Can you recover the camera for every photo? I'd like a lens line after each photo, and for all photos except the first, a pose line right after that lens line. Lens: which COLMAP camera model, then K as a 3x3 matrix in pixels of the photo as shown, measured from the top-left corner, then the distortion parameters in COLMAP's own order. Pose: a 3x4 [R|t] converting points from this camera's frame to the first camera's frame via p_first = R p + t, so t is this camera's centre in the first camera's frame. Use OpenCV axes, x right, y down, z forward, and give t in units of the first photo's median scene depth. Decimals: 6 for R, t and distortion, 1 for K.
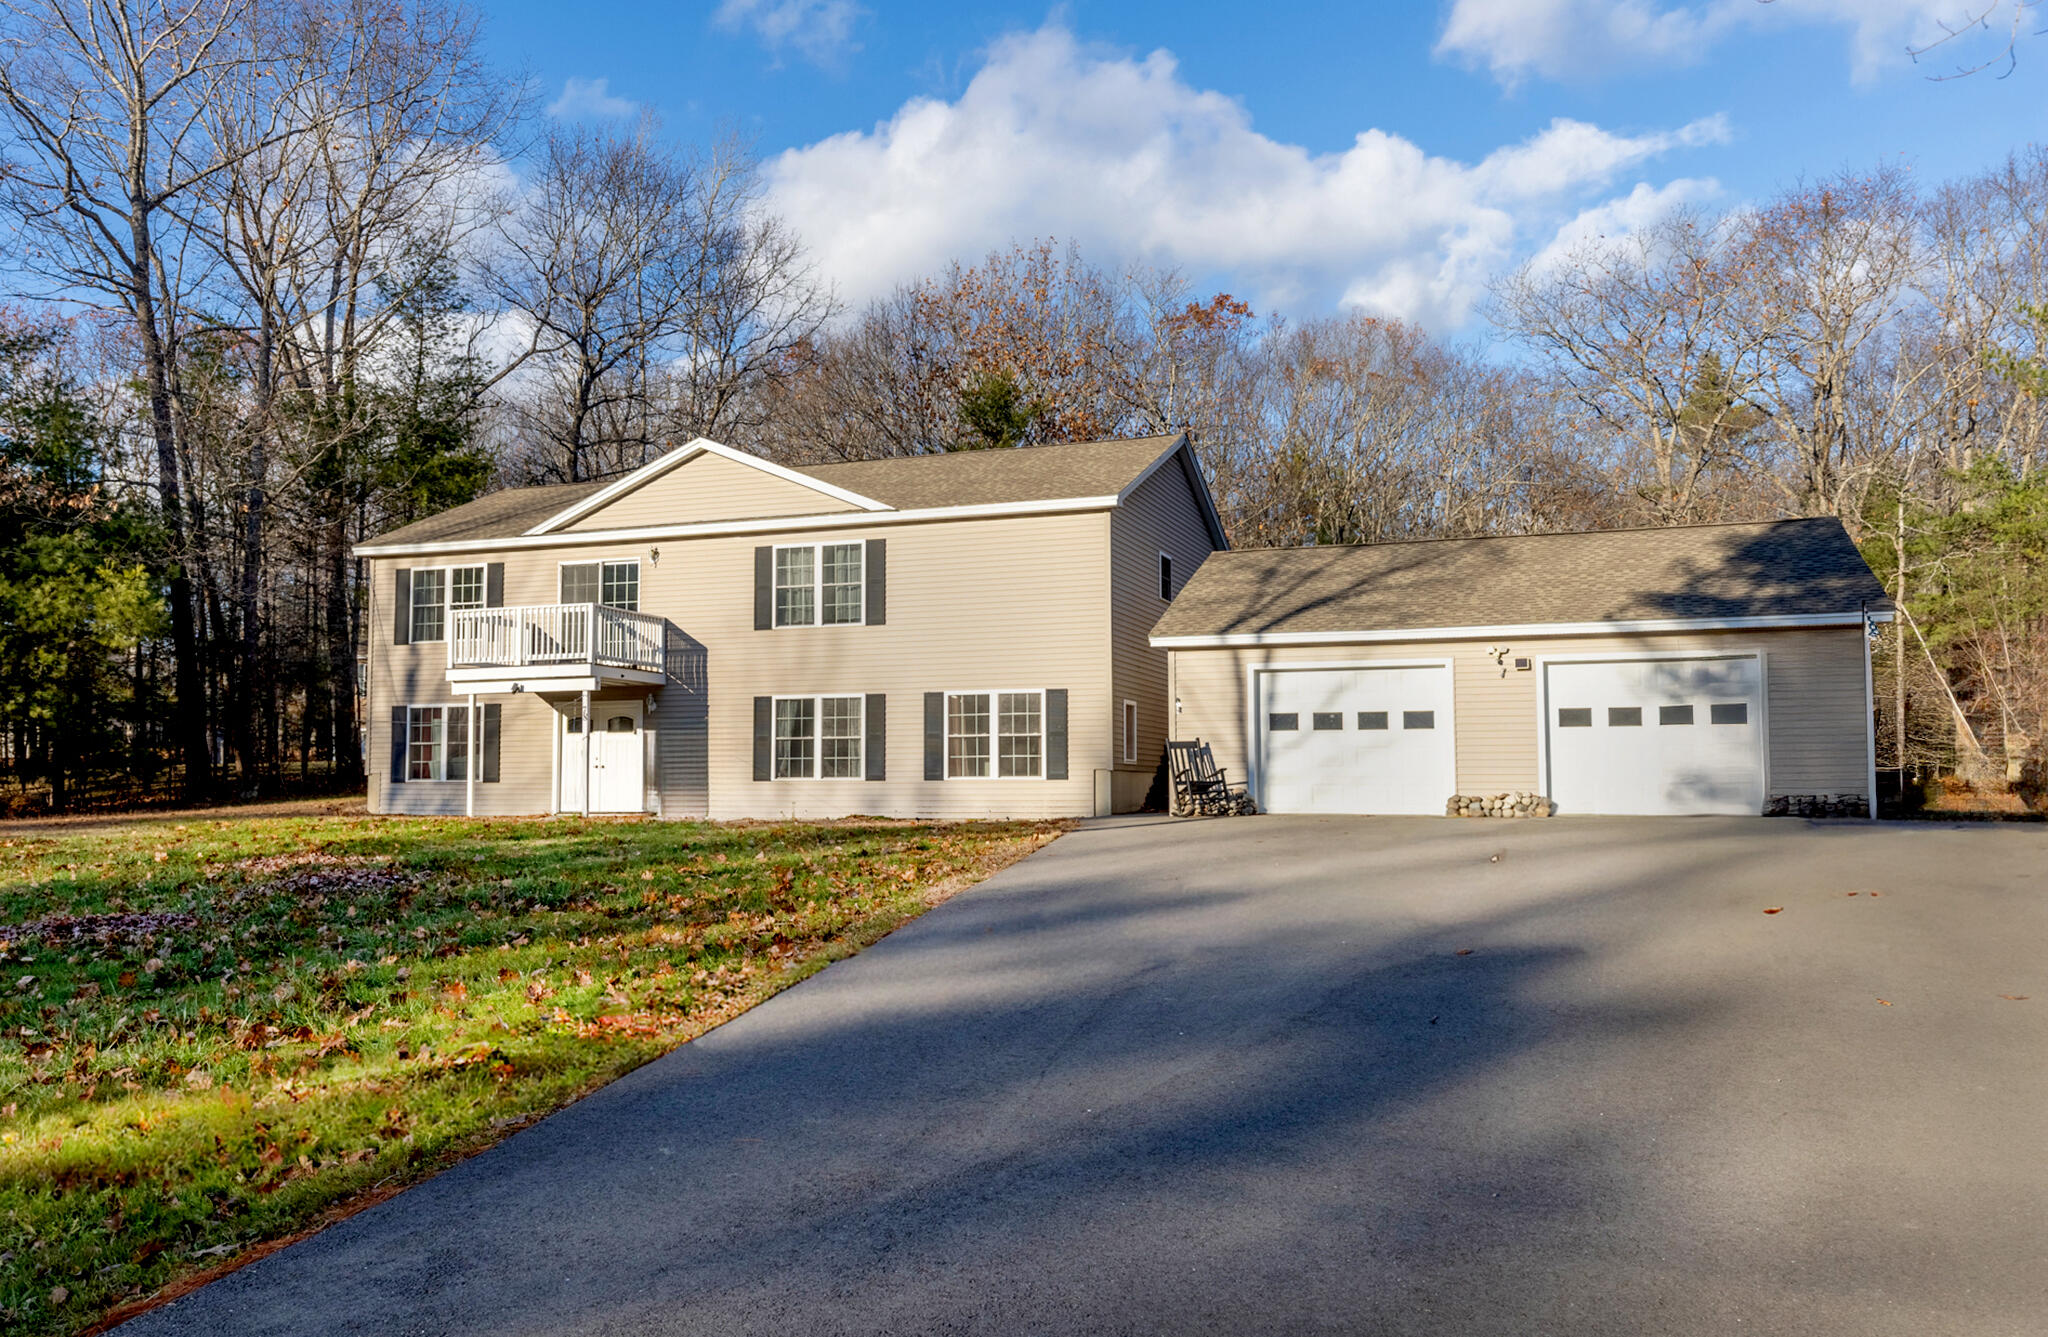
lens RADIAL K [[1700.5, 0, 1003.1], [0, 1700.5, 657.4], [0, 0, 1]] dist [-0.056015, 0.001614]
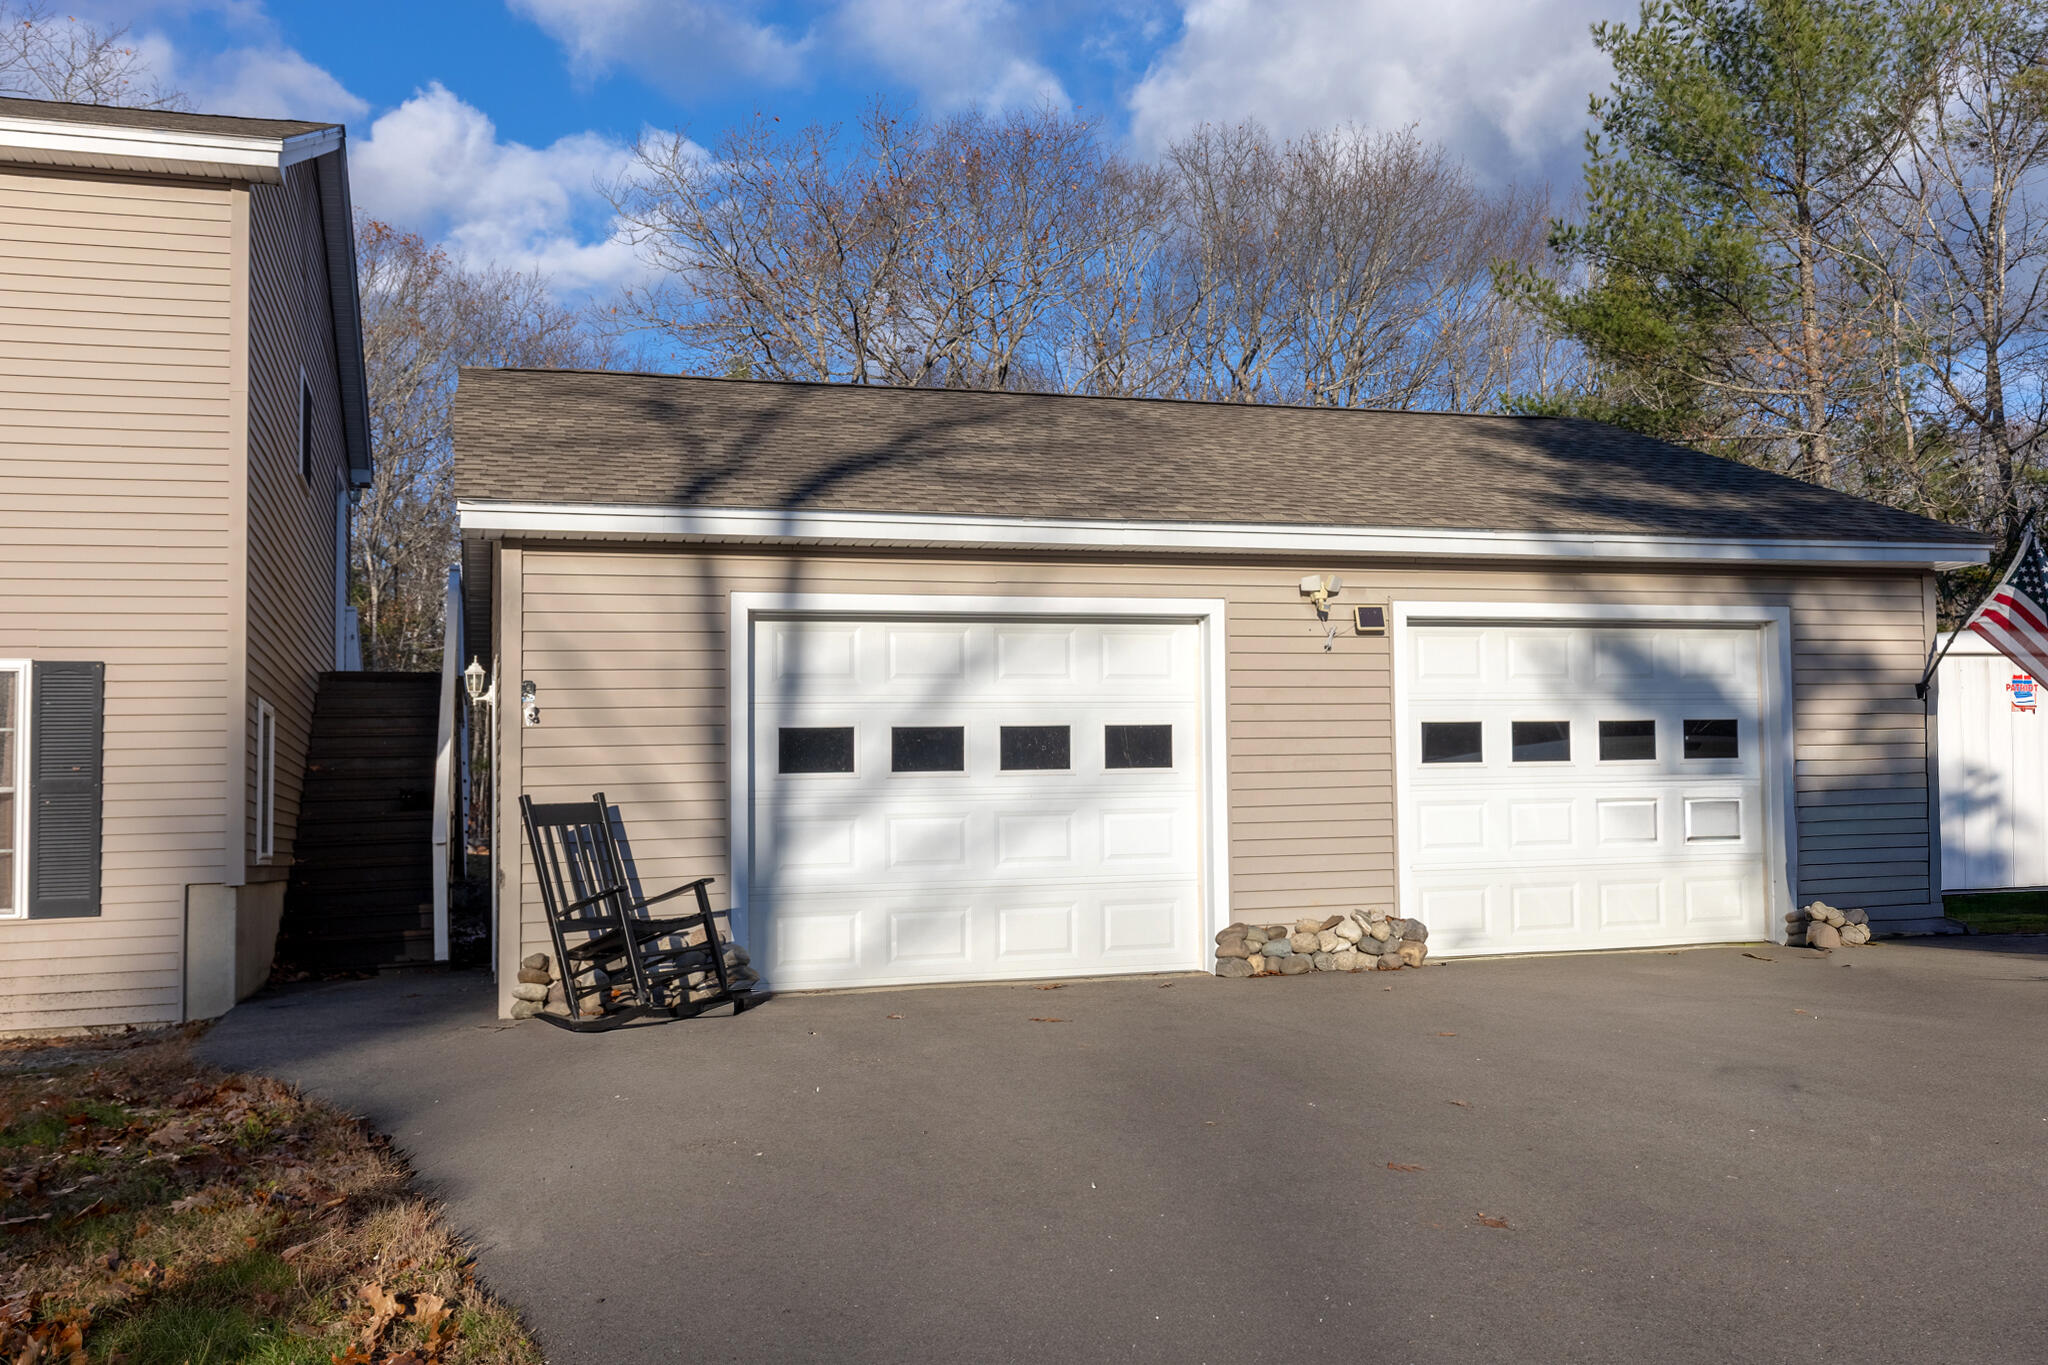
lens RADIAL K [[1804.9, 0, 1040.6], [0, 1804.9, 732.3], [0, 0, 1]] dist [-0.019605, 0.040093]
pose [[0.779886, 0.015126, 0.625738, -0.043462], [-0.019753, 0.999805, 0.000452, 0.027799], [-0.625609, -0.012712, 0.780033, 0.550169]]
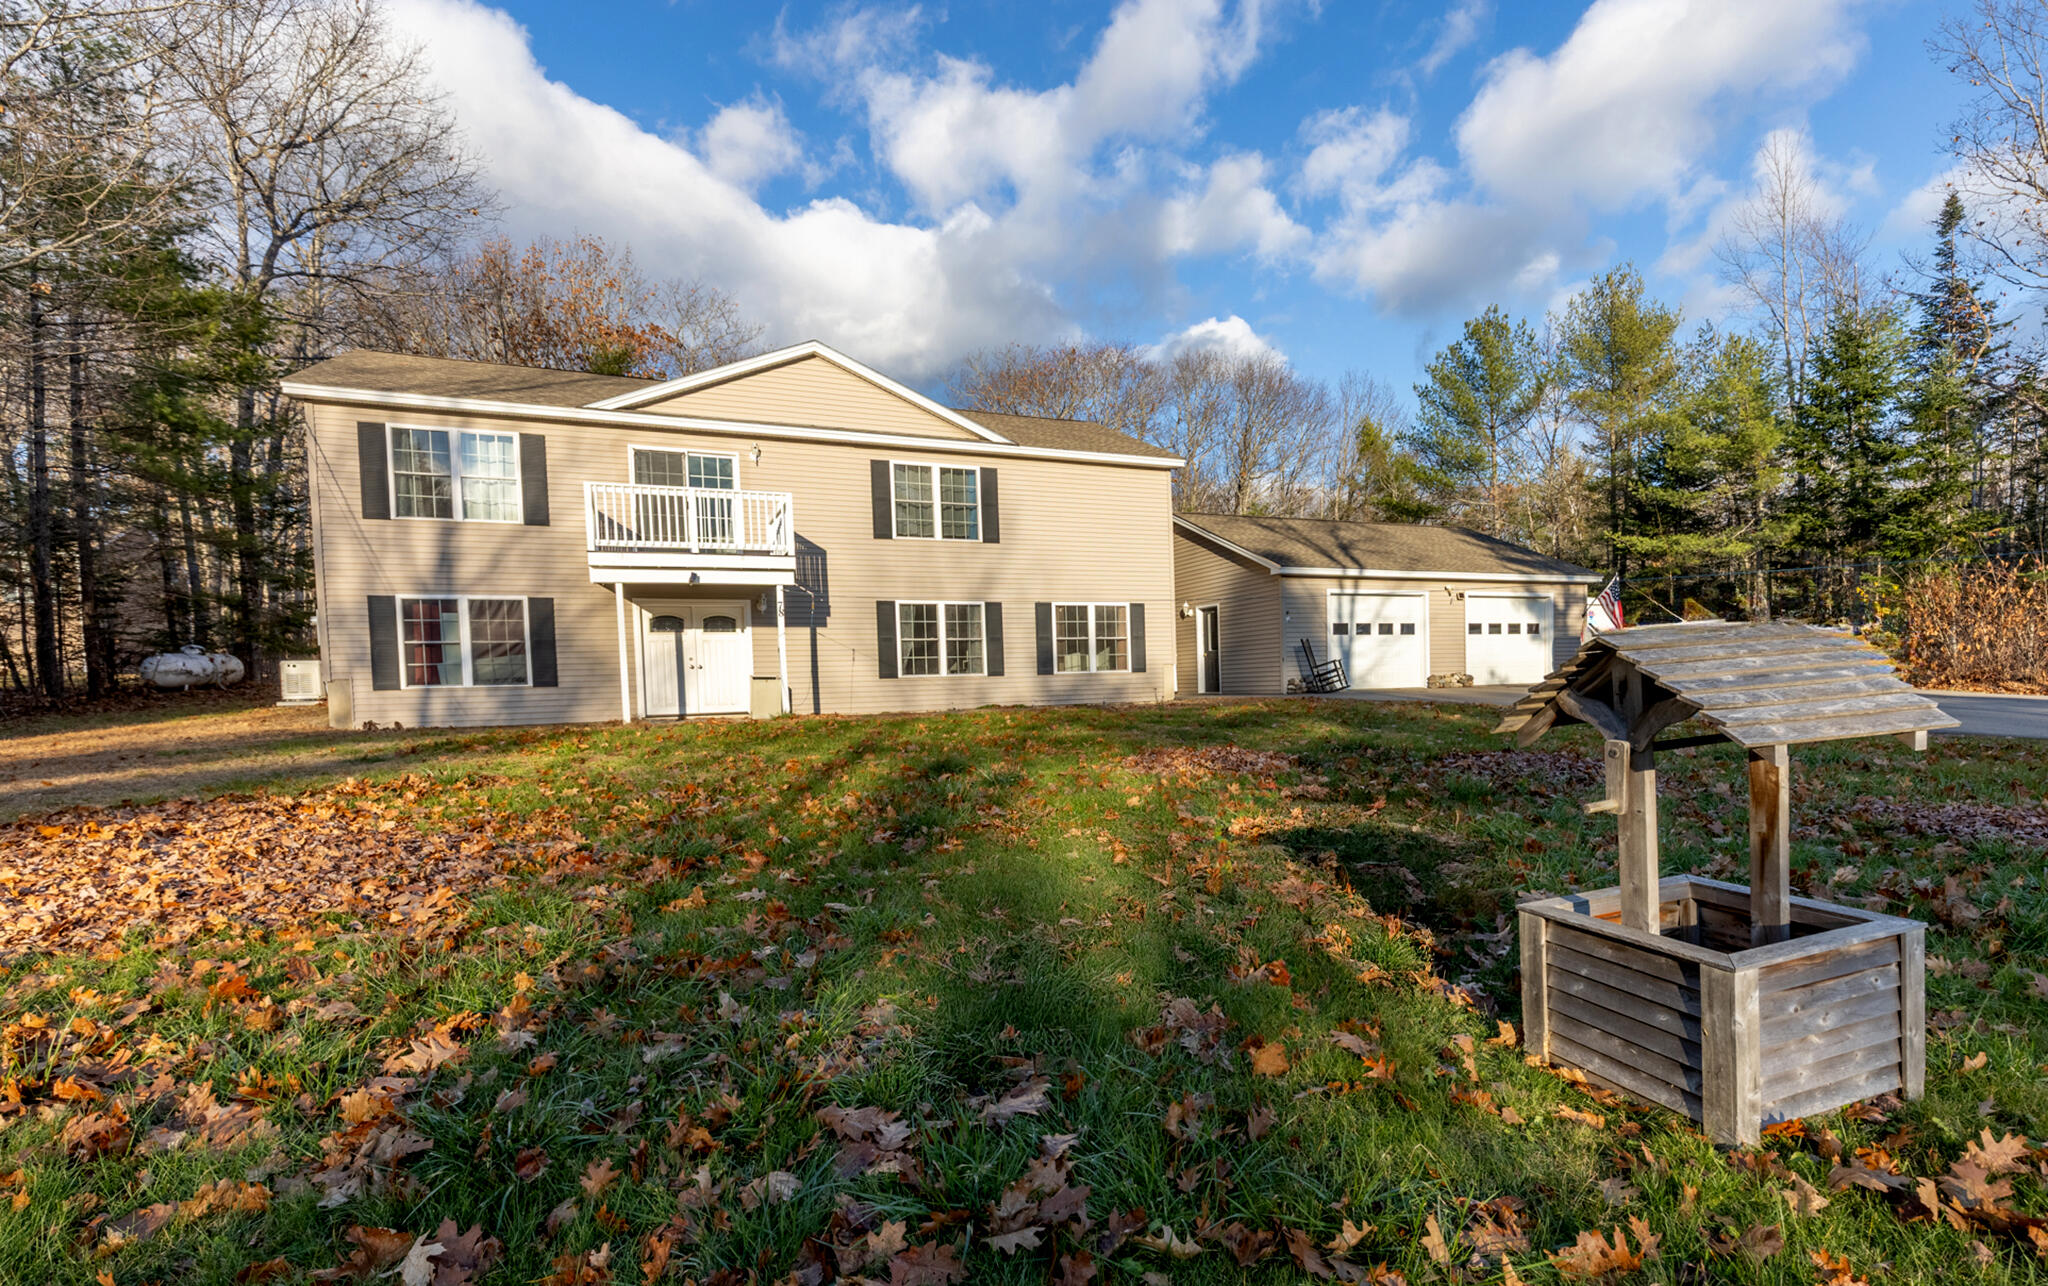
lens RADIAL K [[994.5, 0, 1084.2], [0, 994.5, 735.1], [0, 0, 1]] dist [0.004780, 0.002355]
pose [[0.687000, -0.054102, 0.724640, -0.530722], [-0.029759, 0.994293, 0.102448, 0.040317], [-0.726048, -0.091946, 0.681470, 0.474001]]
